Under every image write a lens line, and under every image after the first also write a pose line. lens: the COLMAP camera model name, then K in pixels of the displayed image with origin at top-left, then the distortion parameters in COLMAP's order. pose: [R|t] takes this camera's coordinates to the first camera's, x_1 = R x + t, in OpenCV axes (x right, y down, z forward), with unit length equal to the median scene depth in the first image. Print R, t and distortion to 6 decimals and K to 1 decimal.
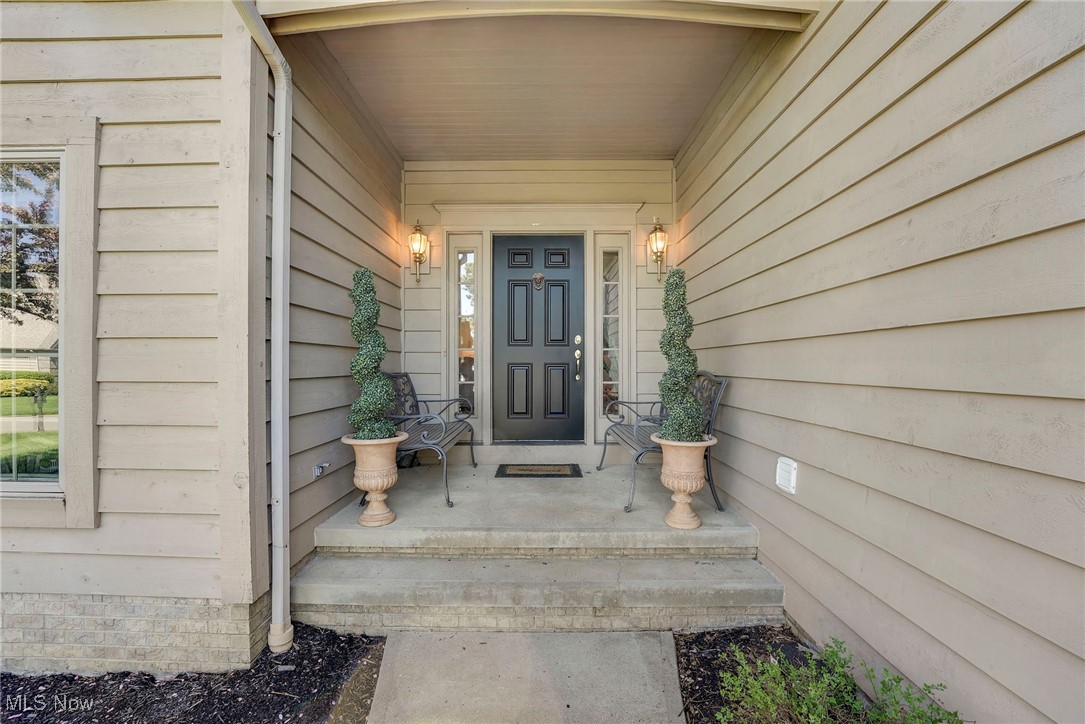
lens RADIAL K [[446.8, 0, 542.7], [0, 446.8, 364.2], [0, 0, 1]] dist [-0.020100, 0.000165]
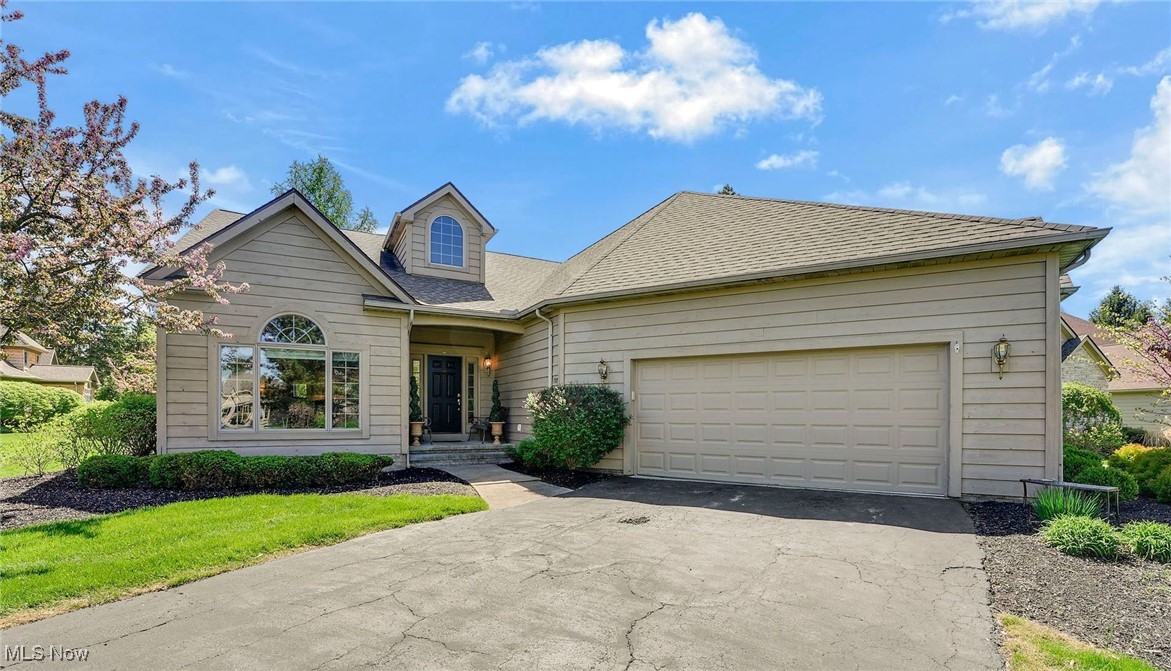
lens RADIAL K [[537.0, 0, 582.5], [0, 537.0, 415.7], [0, 0, 1]] dist [-0.002118, -0.000886]
pose [[0.887438, 0.003874, 0.460911, -0.799740], [-0.003916, 0.999992, -0.000866, 0.071137], [-0.460911, -0.001036, 0.887446, -2.365741]]
